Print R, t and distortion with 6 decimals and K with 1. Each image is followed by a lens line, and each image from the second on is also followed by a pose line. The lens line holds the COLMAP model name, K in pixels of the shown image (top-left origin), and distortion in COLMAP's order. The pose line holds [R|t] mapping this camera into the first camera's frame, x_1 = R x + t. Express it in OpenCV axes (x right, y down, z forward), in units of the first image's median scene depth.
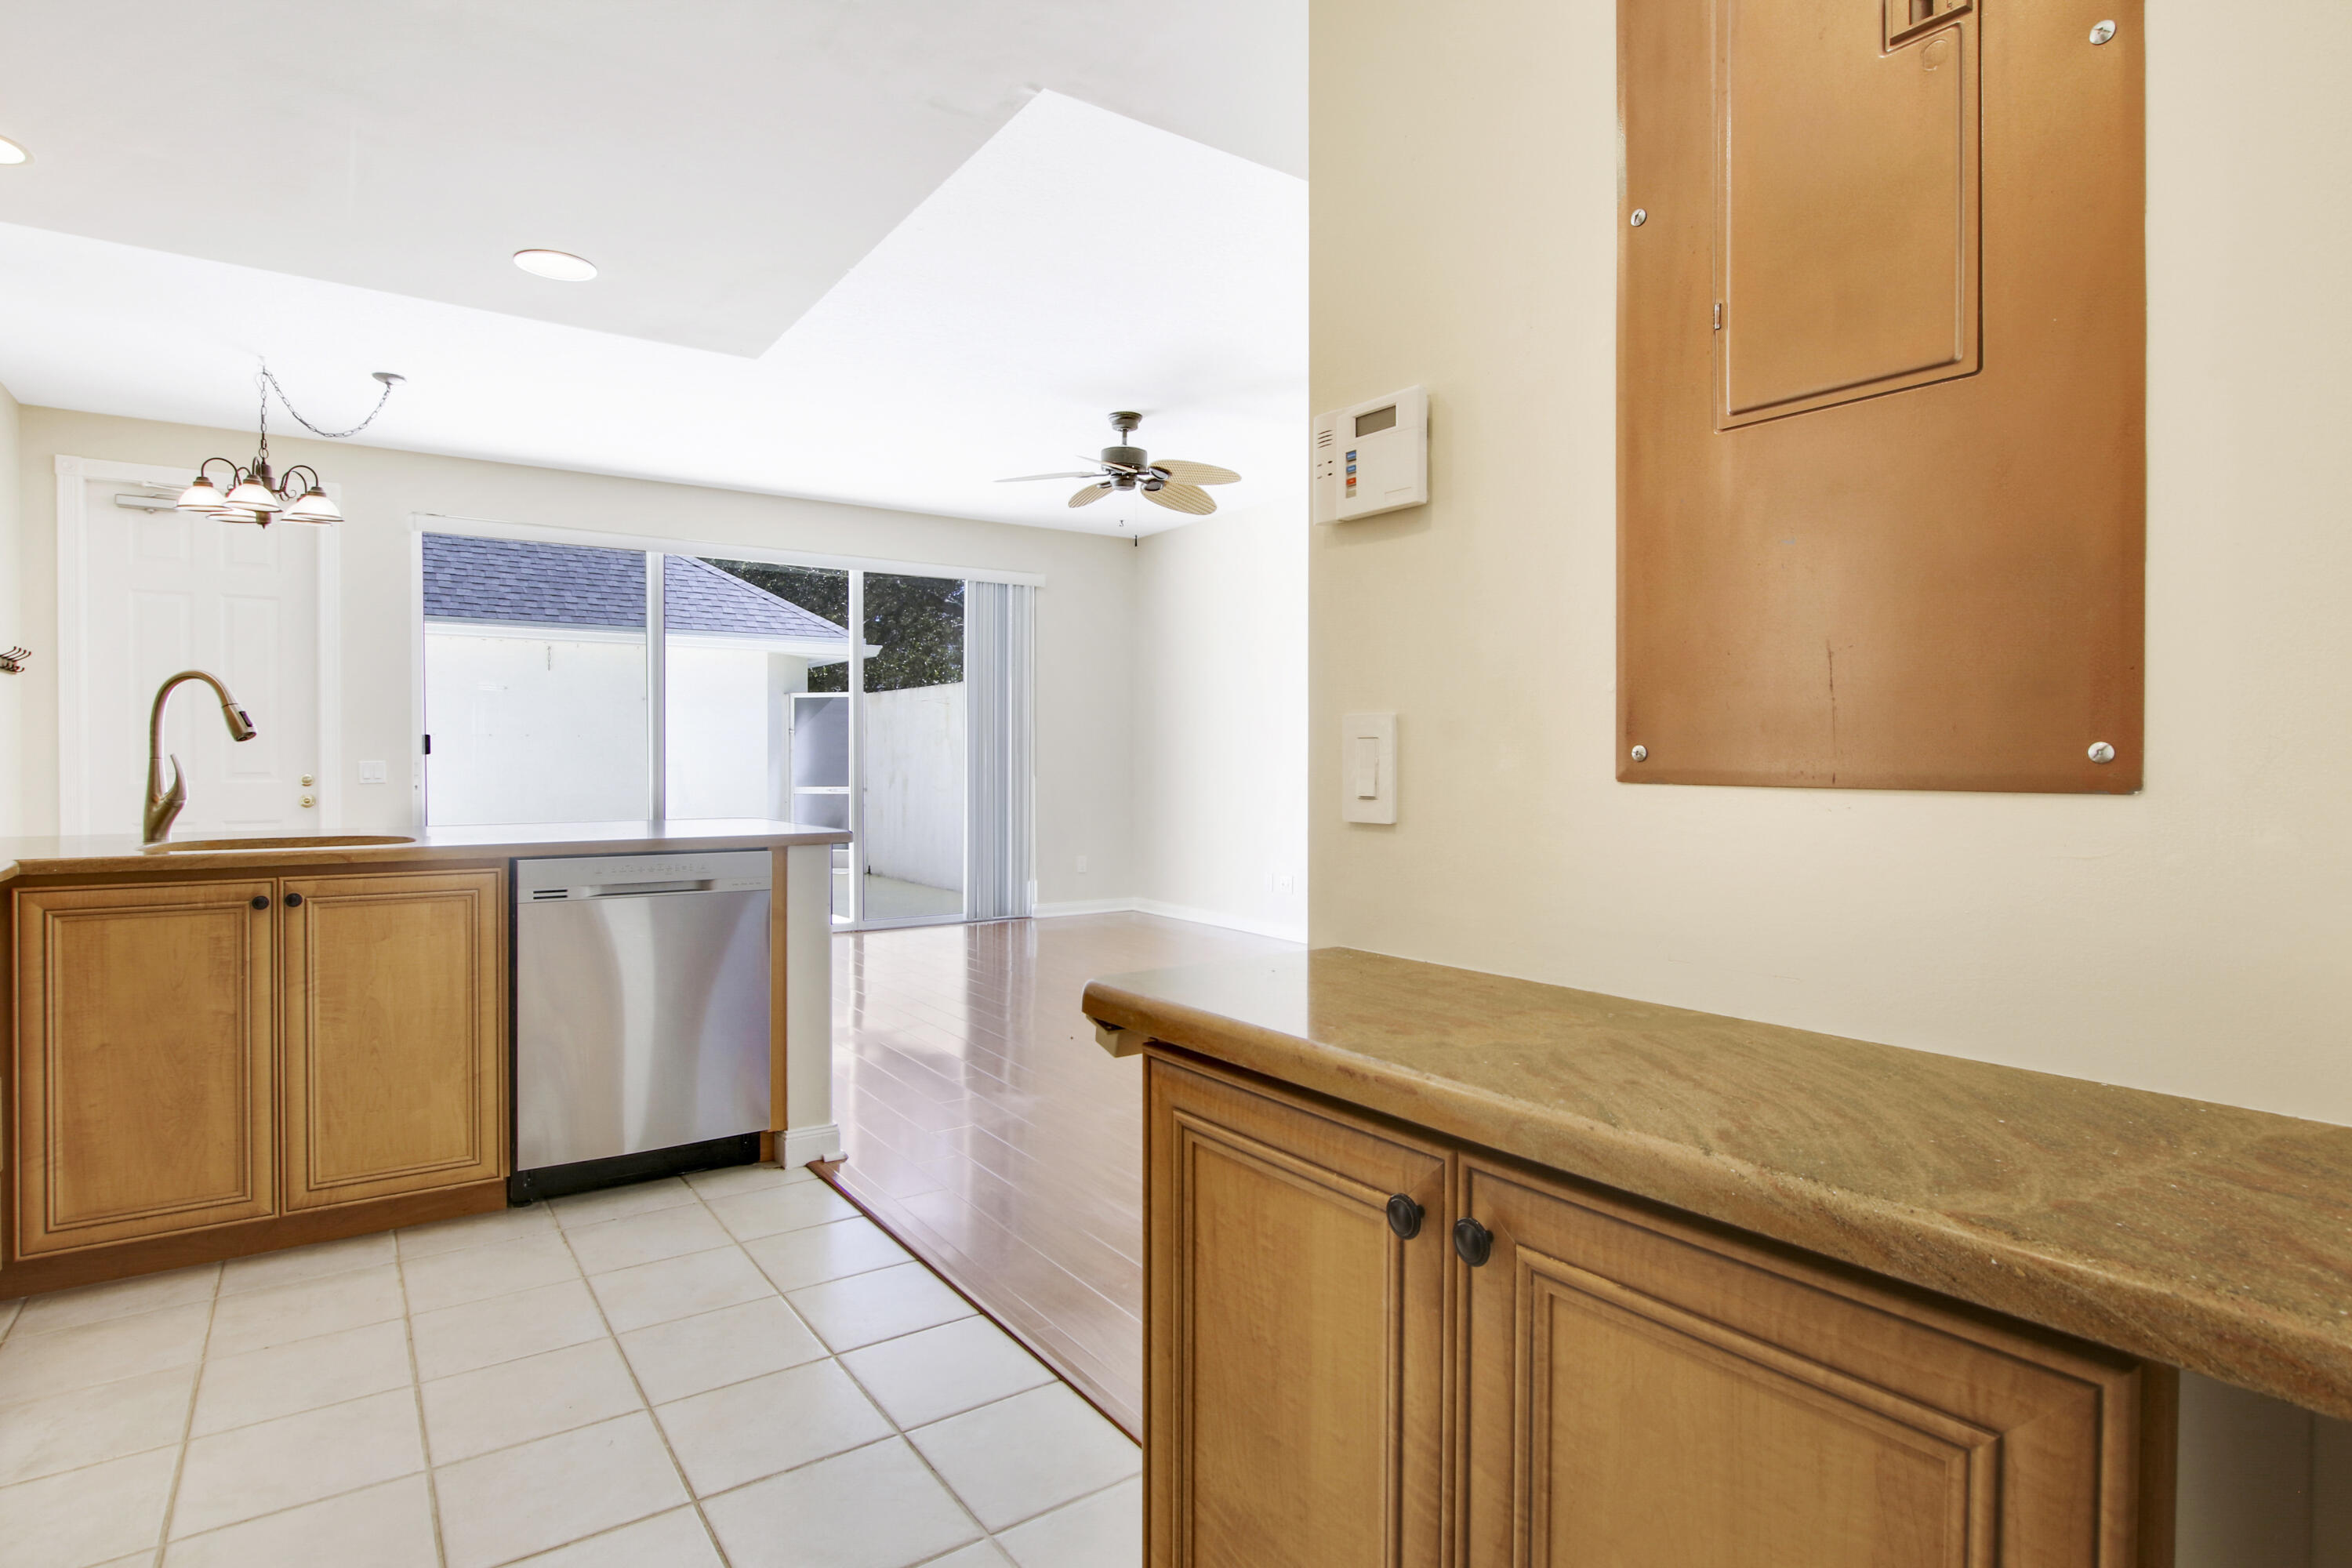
lens RADIAL K [[1220.3, 0, 1175.7], [0, 1220.3, 762.2], [0, 0, 1]] dist [-0.010790, 0.000028]
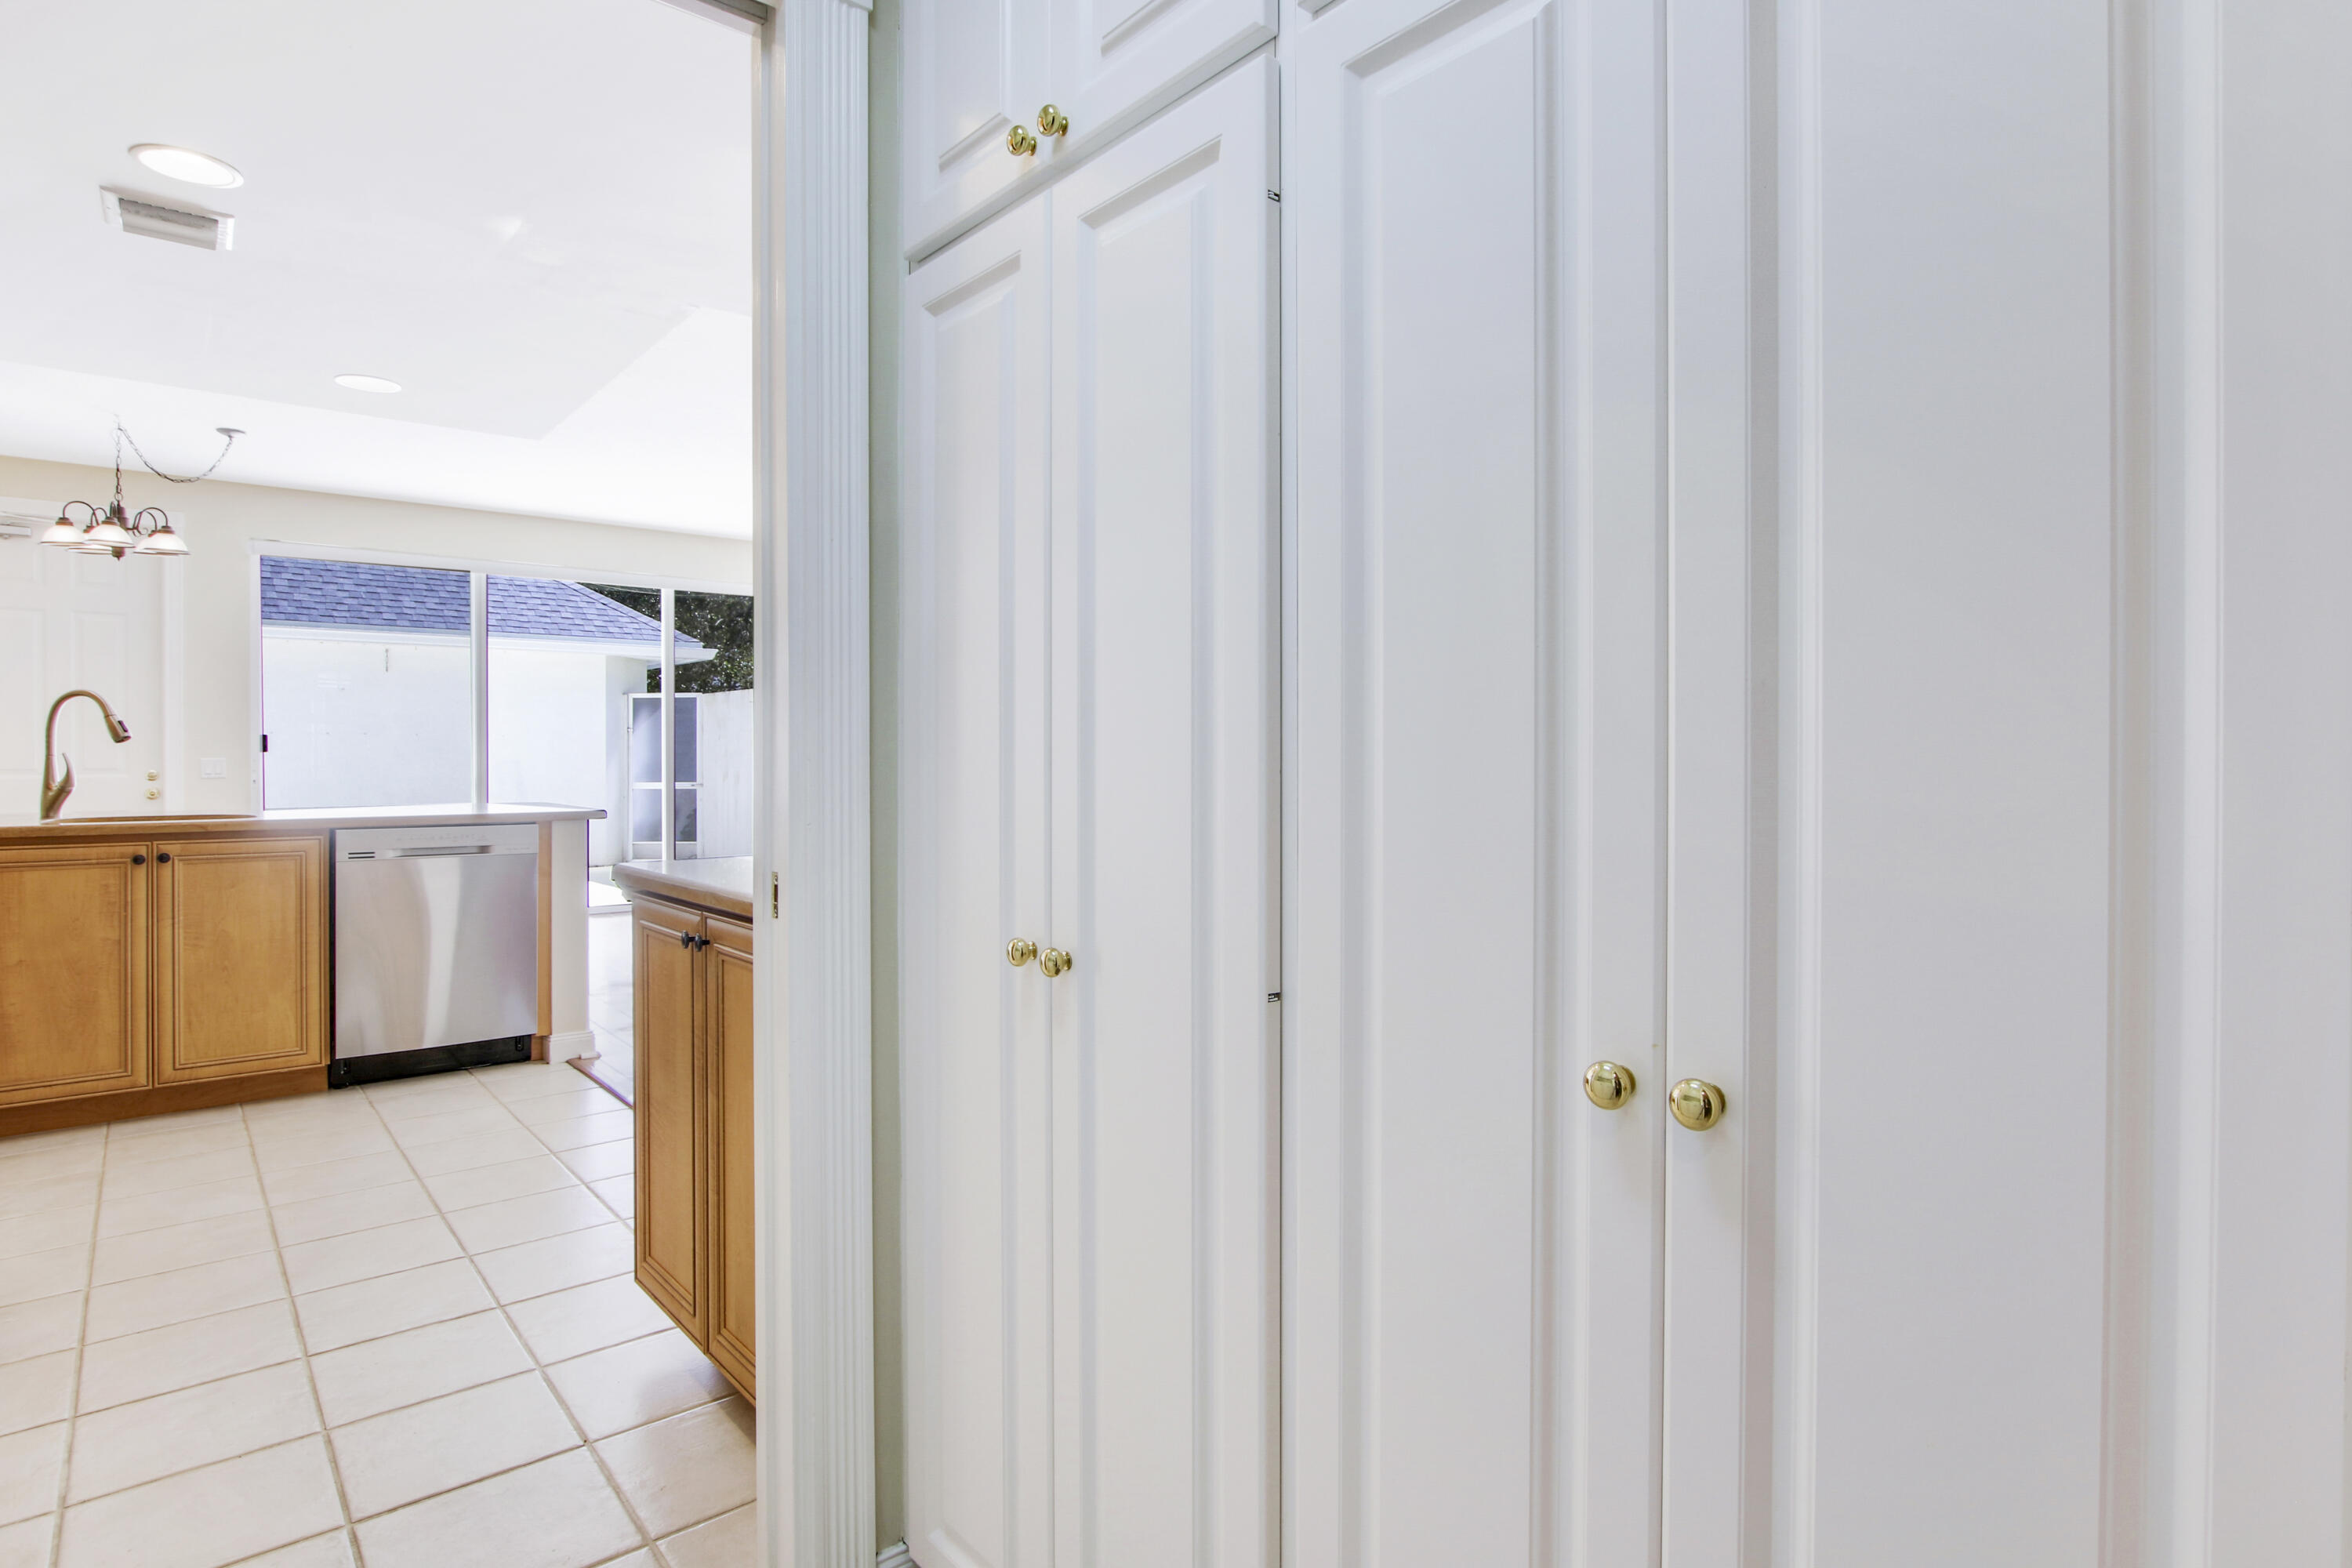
lens RADIAL K [[1214.9, 0, 1172.9], [0, 1214.9, 753.8], [0, 0, 1]] dist [-0.017969, 0.002259]
pose [[0.995453, -0.001354, 0.095247, 0.259503], [0.001742, 0.999991, -0.003983, 0.001904], [-0.095240, 0.004131, 0.995446, -0.426148]]
